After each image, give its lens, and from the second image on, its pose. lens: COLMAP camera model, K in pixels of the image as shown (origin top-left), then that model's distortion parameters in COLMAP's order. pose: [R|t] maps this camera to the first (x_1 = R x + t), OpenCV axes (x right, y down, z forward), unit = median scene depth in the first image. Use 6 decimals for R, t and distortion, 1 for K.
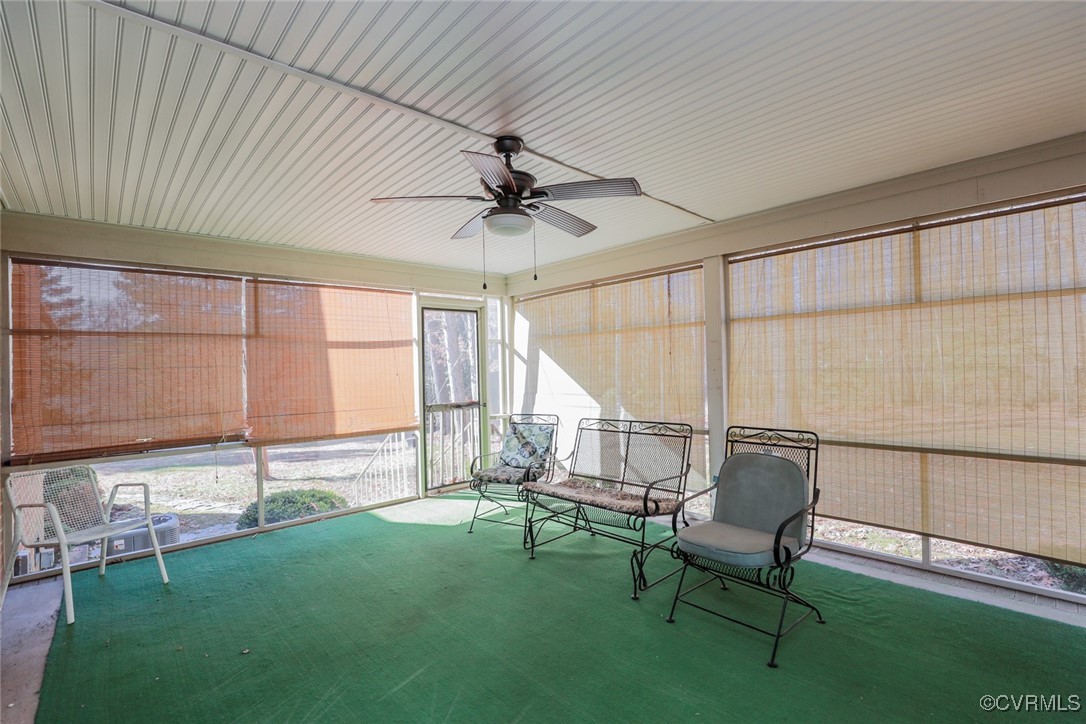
lens RADIAL K [[495.9, 0, 545.2], [0, 495.9, 364.7], [0, 0, 1]] dist [-0.036515, 0.006226]
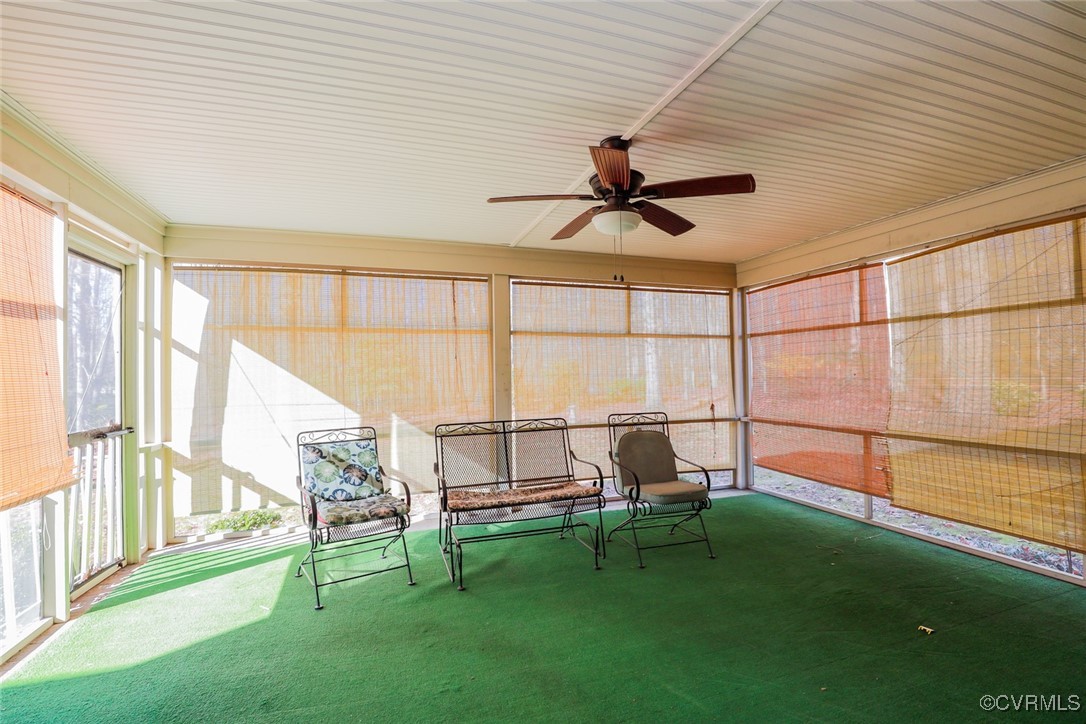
lens RADIAL K [[495.9, 0, 545.2], [0, 495.9, 364.7], [0, 0, 1]] dist [-0.036515, 0.006226]
pose [[0.395685, 0.040469, 0.917494, -0.619592], [-0.008011, 0.999143, -0.040615, 0.031599], [-0.918351, 0.008721, 0.395670, 0.430881]]
